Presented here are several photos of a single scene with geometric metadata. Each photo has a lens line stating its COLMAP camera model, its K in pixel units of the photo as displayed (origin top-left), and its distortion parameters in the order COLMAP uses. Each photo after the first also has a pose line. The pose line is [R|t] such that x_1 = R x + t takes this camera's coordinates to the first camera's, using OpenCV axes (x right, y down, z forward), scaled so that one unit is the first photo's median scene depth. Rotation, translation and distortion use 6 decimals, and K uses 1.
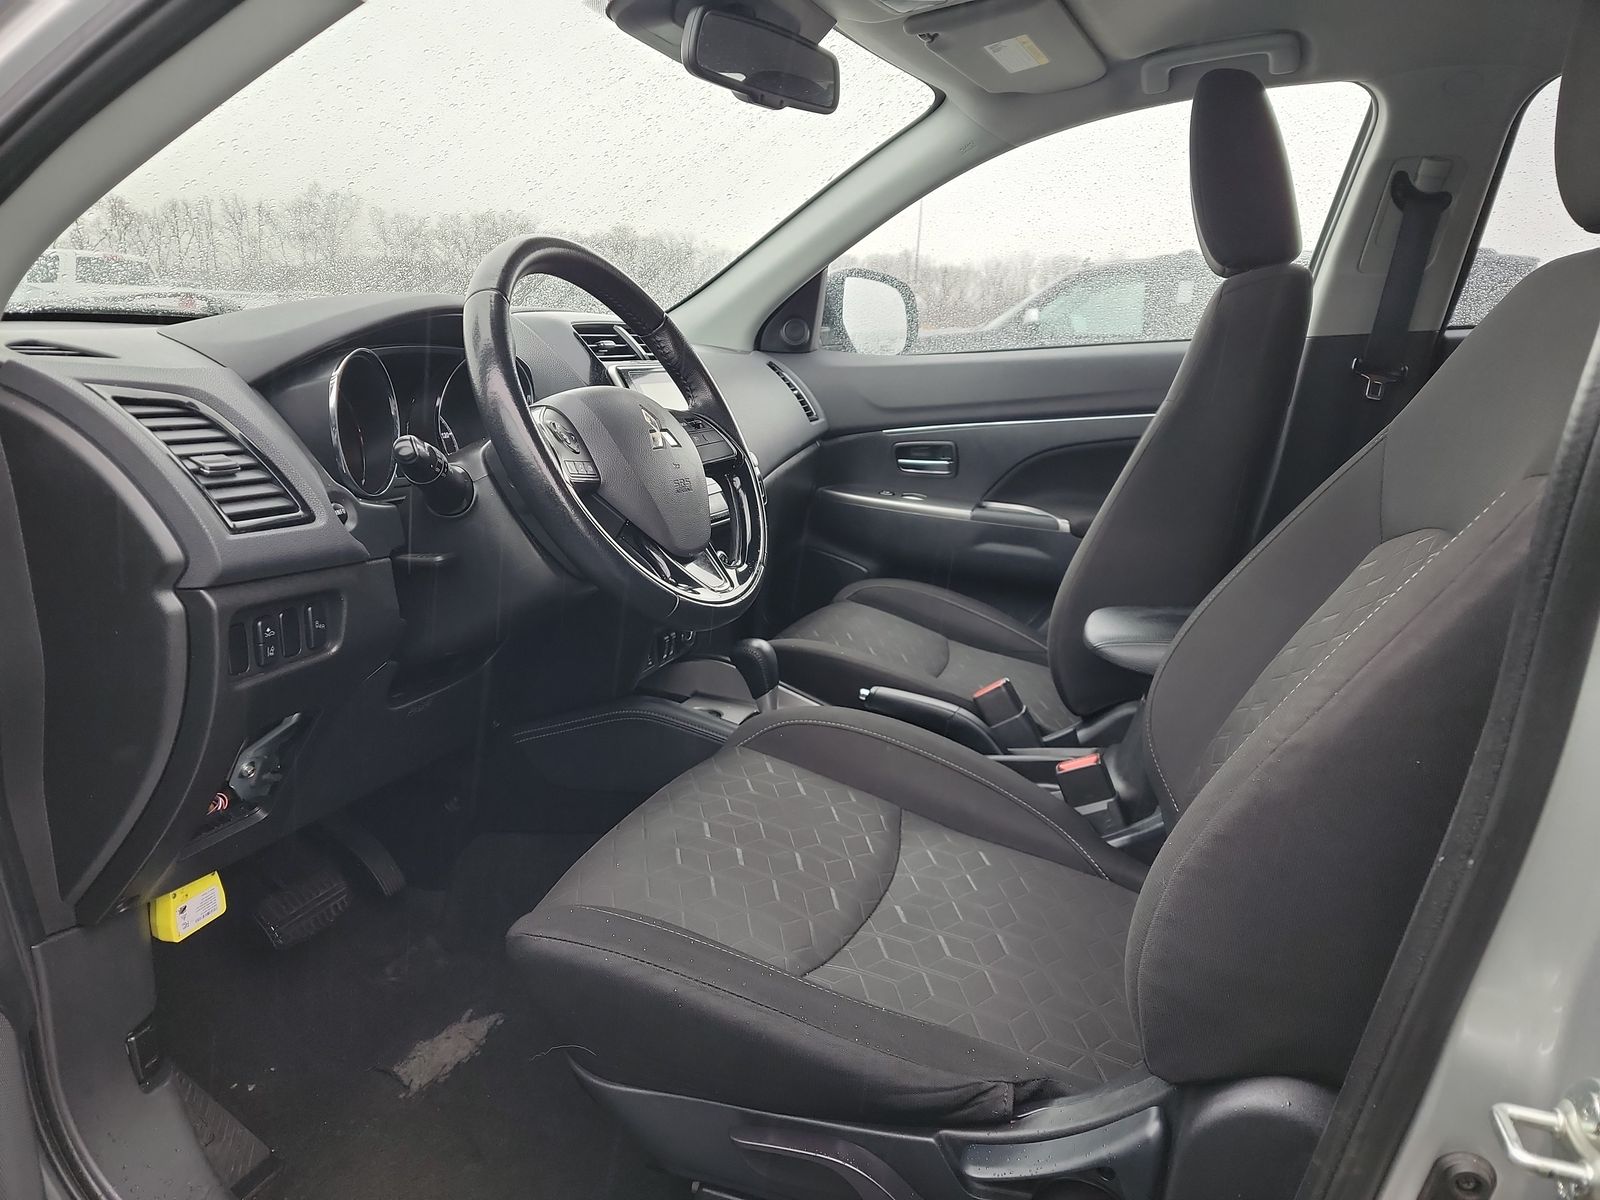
lens RADIAL K [[1110.5, 0, 804.6], [0, 1110.5, 595.0], [0, 0, 1]] dist [0.065214, -0.048444]
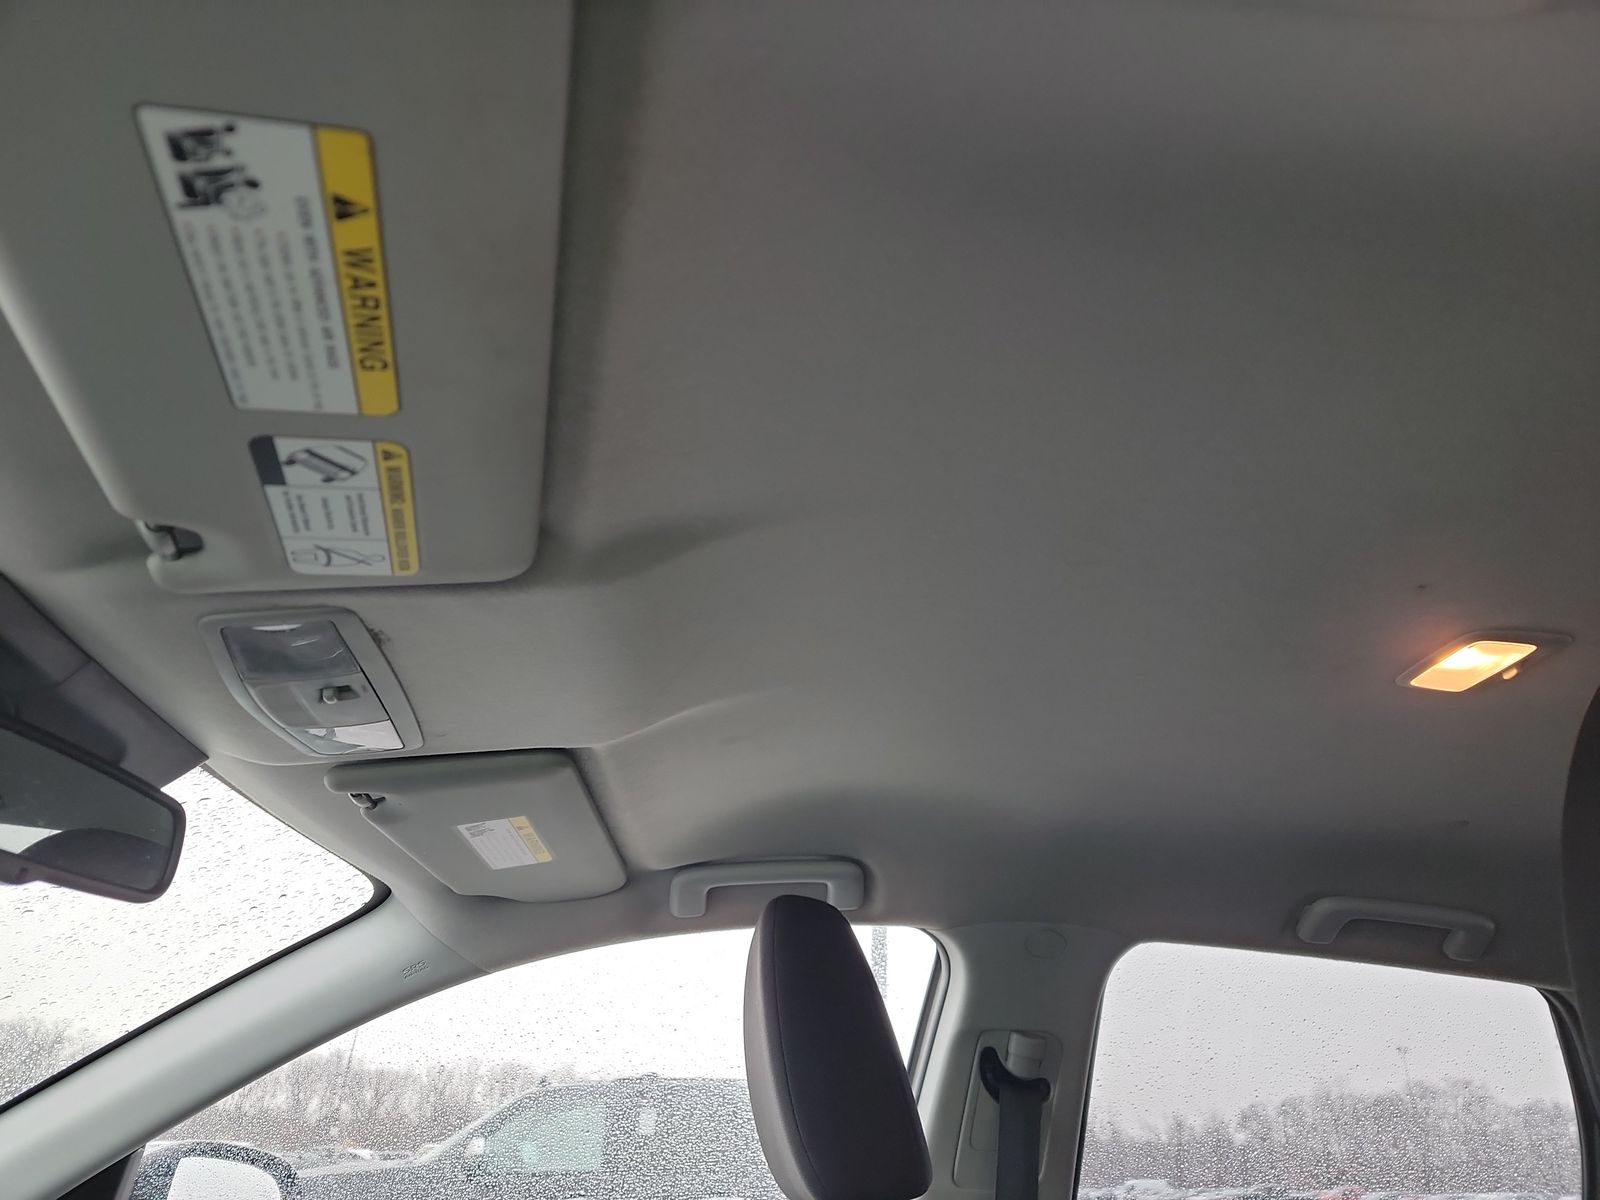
lens RADIAL K [[1110.5, 0, 804.1], [0, 1110.5, 591.2], [0, 0, 1]] dist [0.065214, -0.048444]
pose [[0.898904, 0.203503, 0.388019, 0.054116], [0.090586, 0.780138, -0.619014, -0.155633], [-0.428680, 0.591583, 0.682835, 0.350024]]
